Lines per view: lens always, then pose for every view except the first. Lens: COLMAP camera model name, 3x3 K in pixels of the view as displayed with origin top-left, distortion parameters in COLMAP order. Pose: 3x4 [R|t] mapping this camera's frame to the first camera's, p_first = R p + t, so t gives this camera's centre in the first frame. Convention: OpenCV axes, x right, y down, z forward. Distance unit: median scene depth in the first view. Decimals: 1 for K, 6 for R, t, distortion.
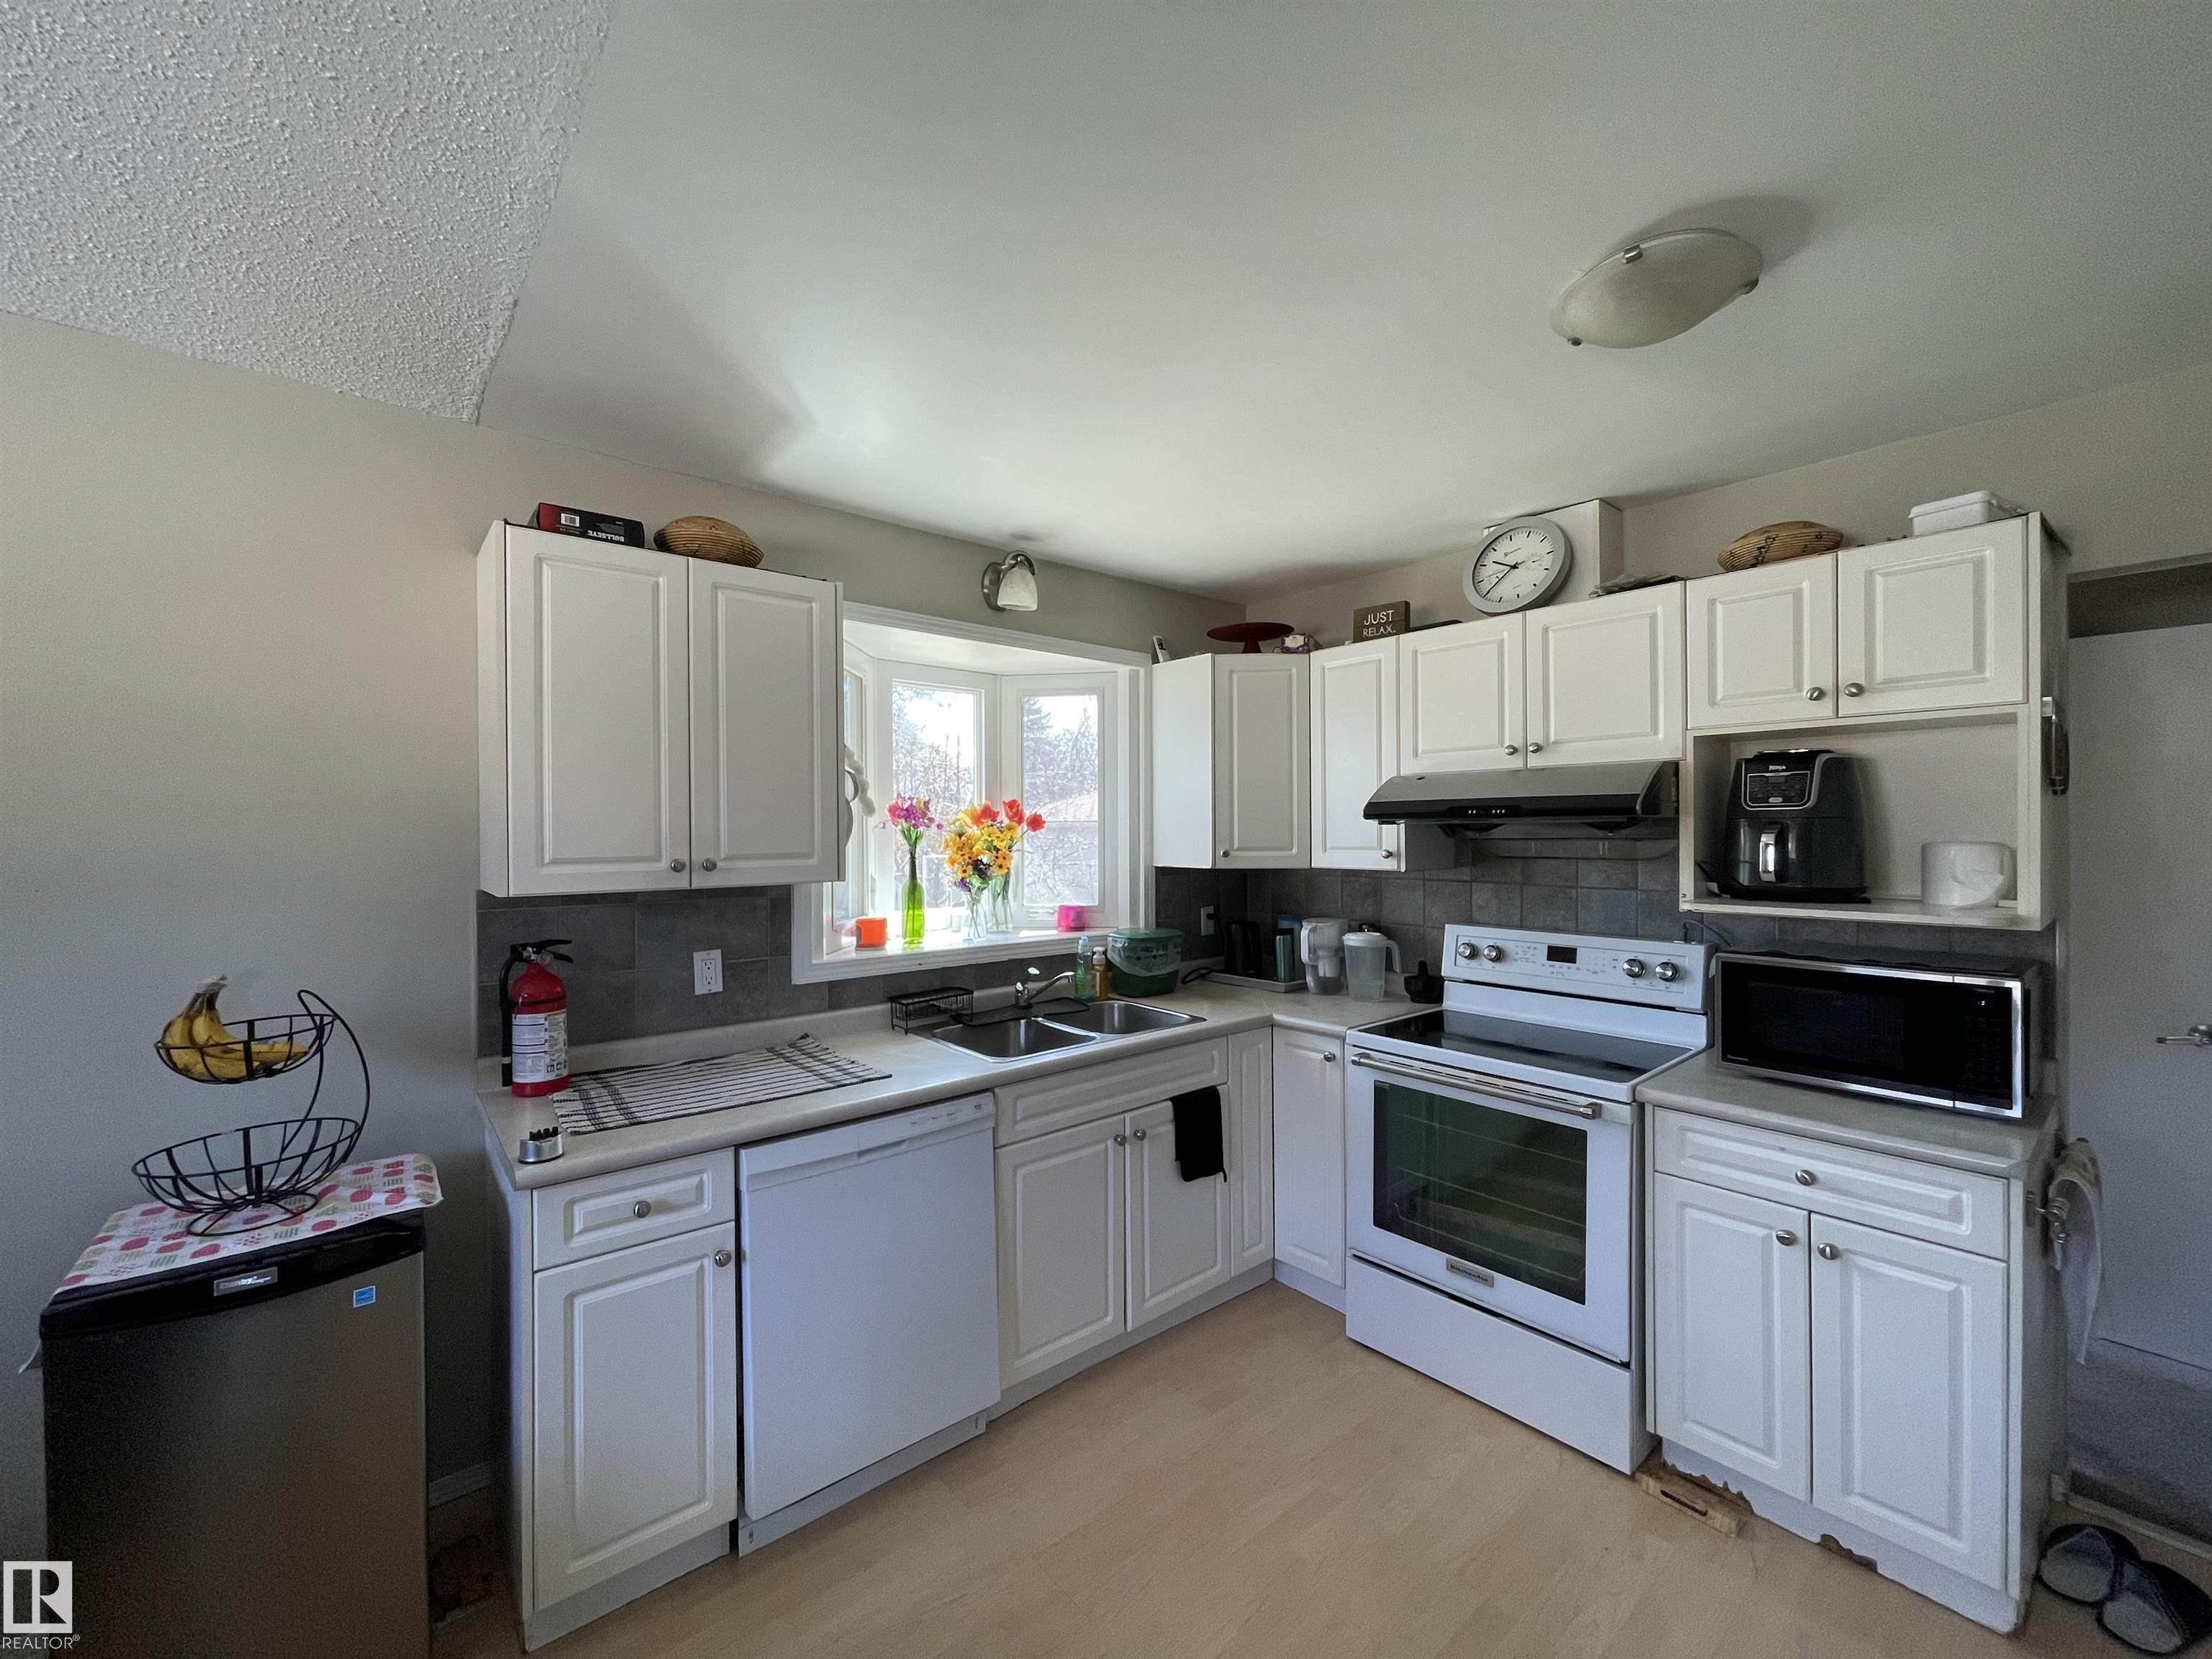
lens RADIAL K [[882.9, 0, 1107.9], [0, 882.9, 830.1], [0, 0, 1]] dist [0.000596, -0.000397]
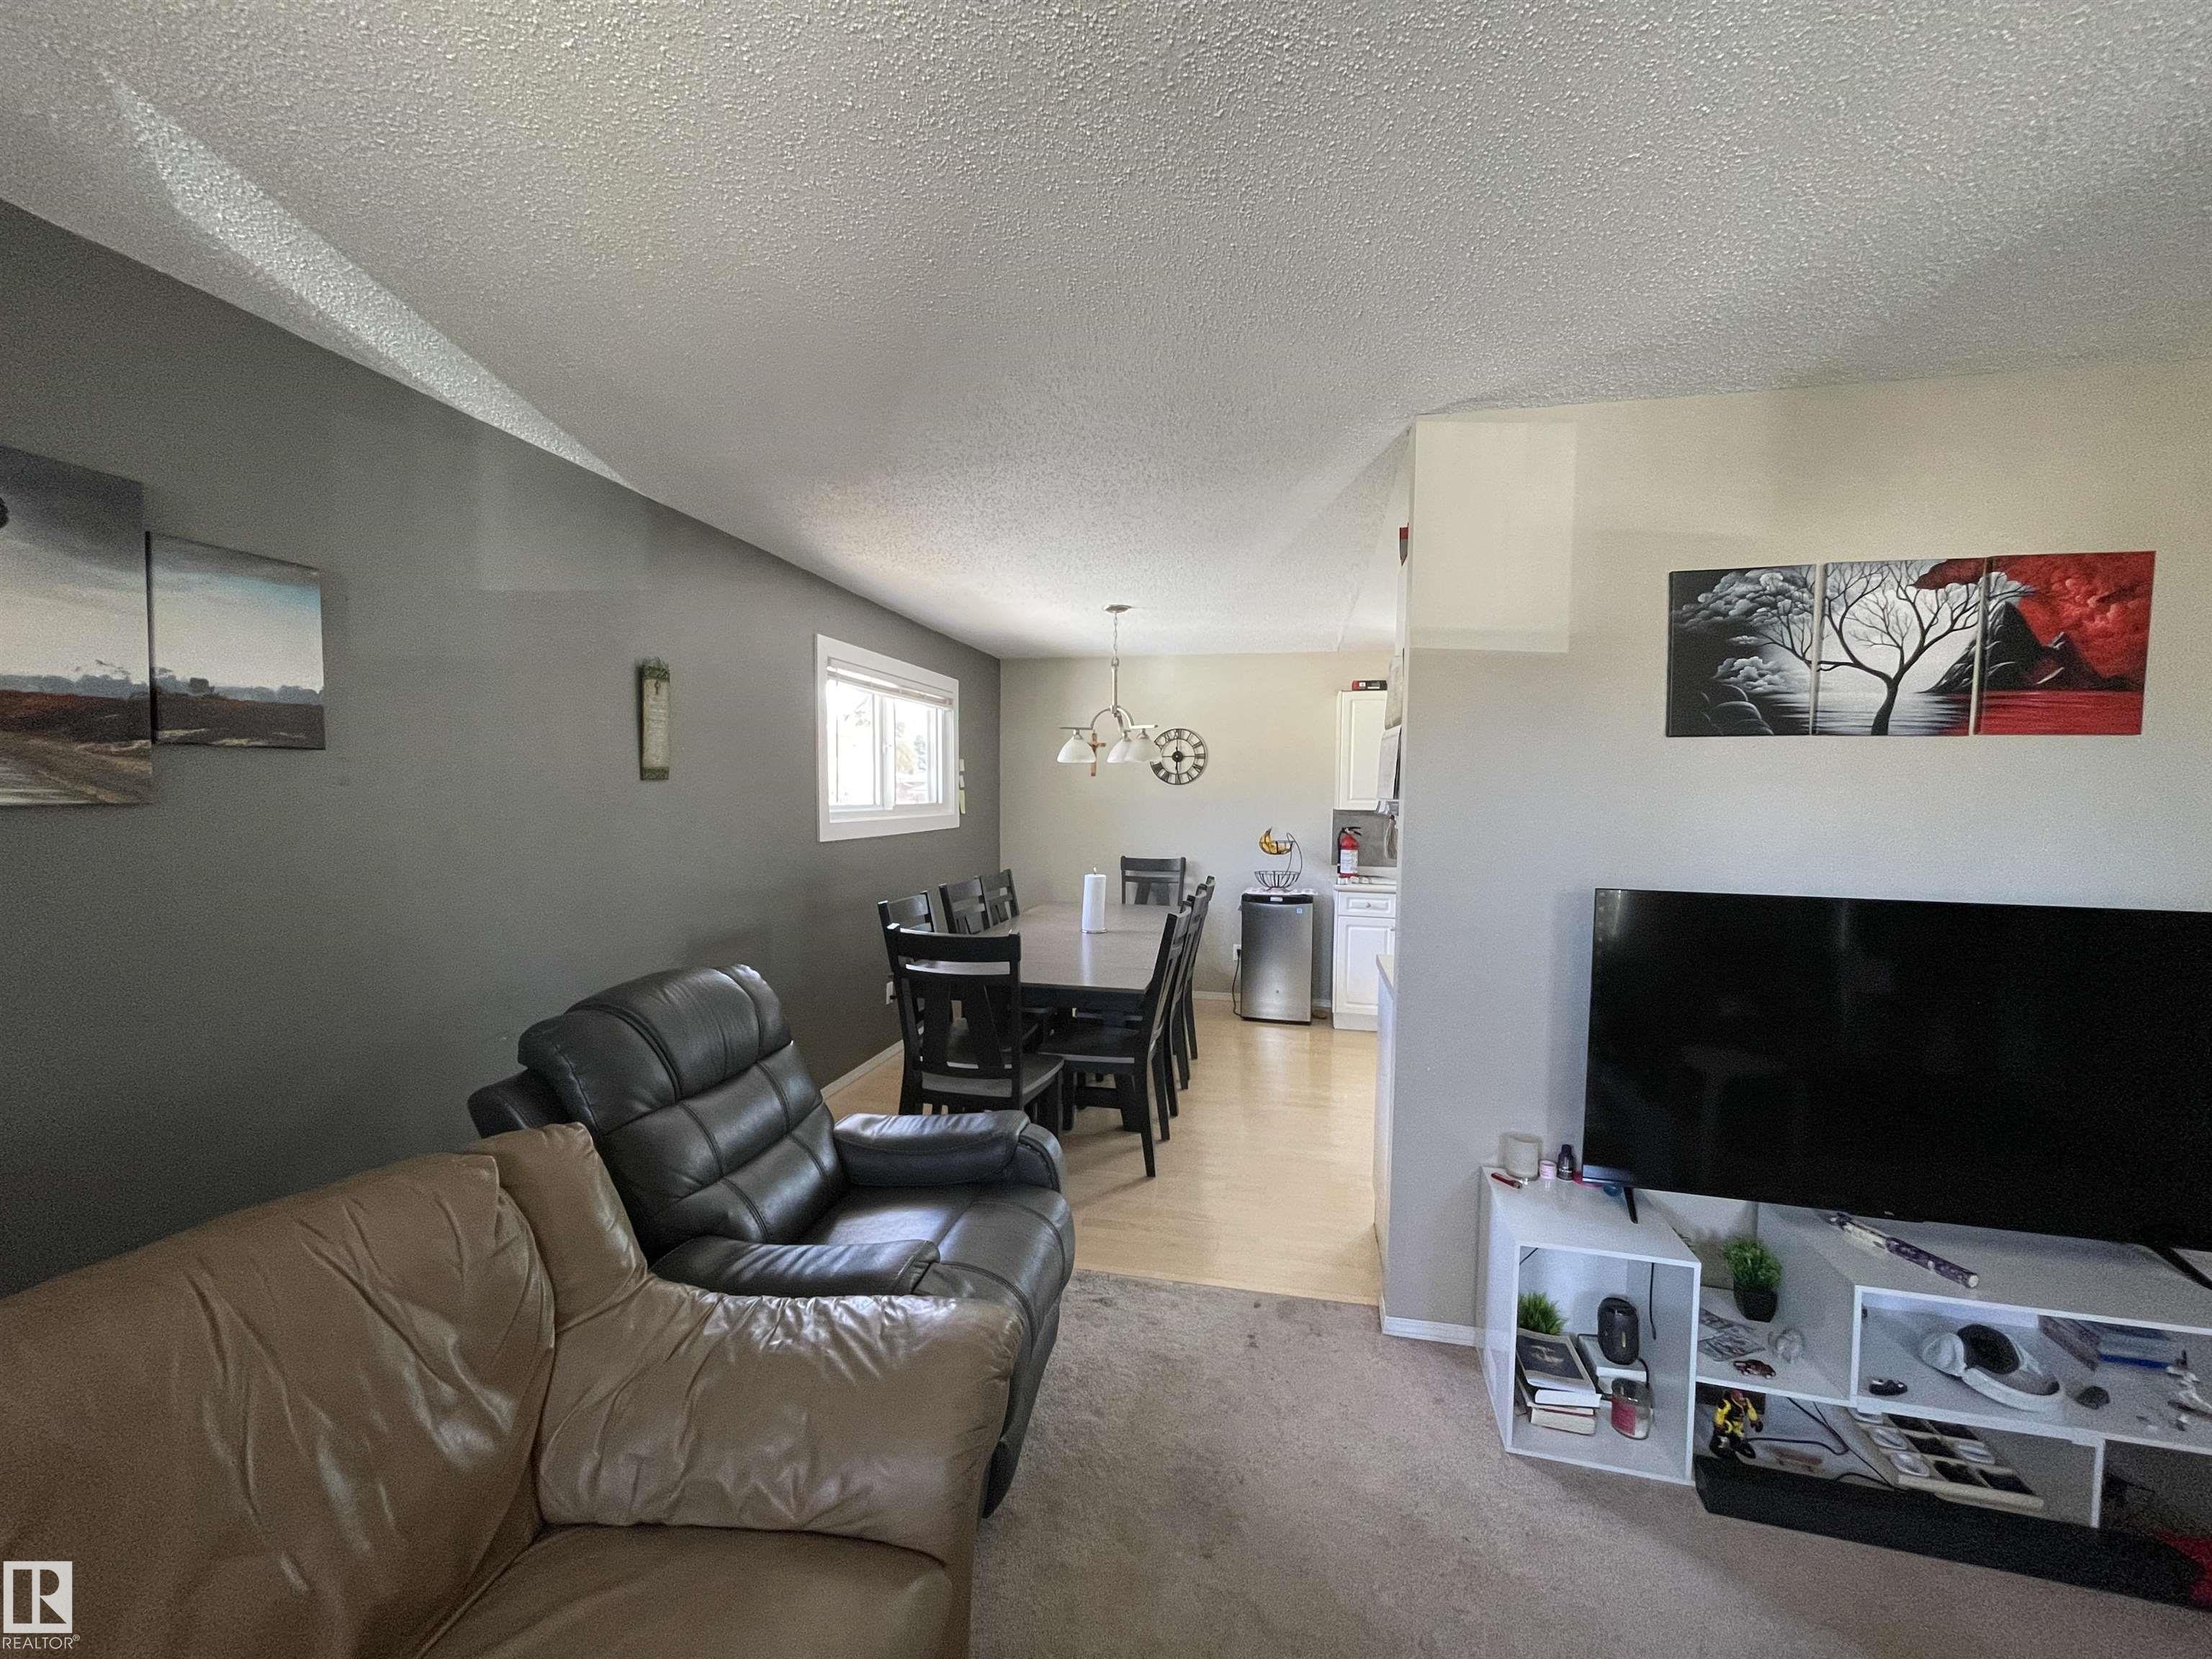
lens RADIAL K [[882.9, 0, 1100.7], [0, 882.9, 825.3], [0, 0, 1]] dist [0.000596, -0.000397]
pose [[0.591373, 0.059893, -0.804171, 1.273423], [-0.029501, 0.998177, 0.052648, -0.007304], [0.805859, -0.007411, 0.592062, -1.460506]]
